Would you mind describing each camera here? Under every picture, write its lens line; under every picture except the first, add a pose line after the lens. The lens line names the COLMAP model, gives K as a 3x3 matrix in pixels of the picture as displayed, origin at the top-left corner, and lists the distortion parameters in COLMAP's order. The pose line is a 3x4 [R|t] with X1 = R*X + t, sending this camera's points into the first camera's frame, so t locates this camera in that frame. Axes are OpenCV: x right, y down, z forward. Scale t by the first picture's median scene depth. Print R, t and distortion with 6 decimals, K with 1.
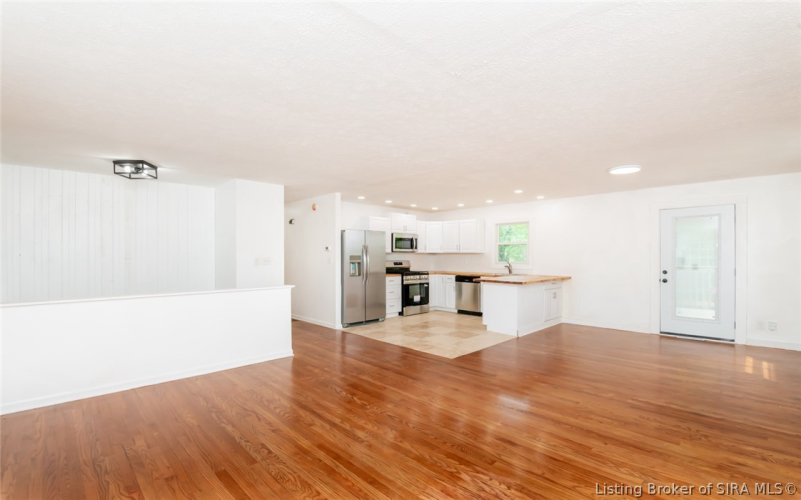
lens RADIAL K [[361.8, 0, 404.4], [0, 361.8, 254.3], [0, 0, 1]] dist [-0.020966, -0.005050]
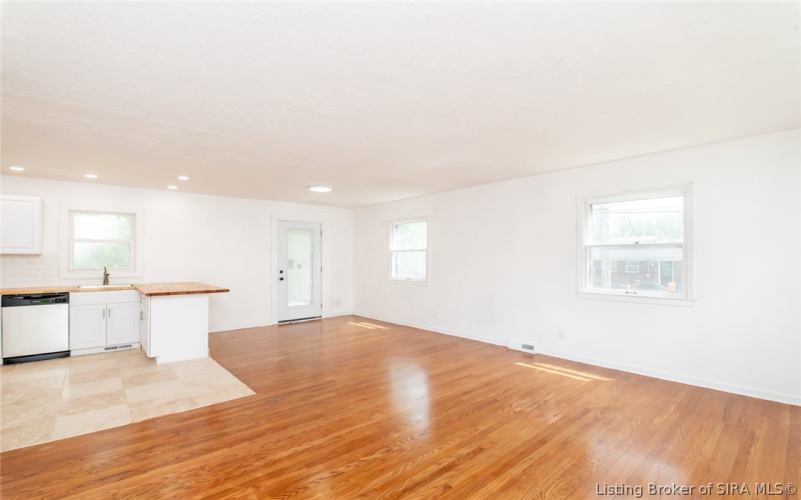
lens RADIAL K [[361.8, 0, 412.1], [0, 361.8, 250.0], [0, 0, 1]] dist [-0.020966, -0.005050]
pose [[0.045385, 0.021313, 0.998742, -0.367484], [0.000310, 0.999772, -0.021349, 0.001469], [-0.998970, 0.001279, 0.045368, 0.379032]]
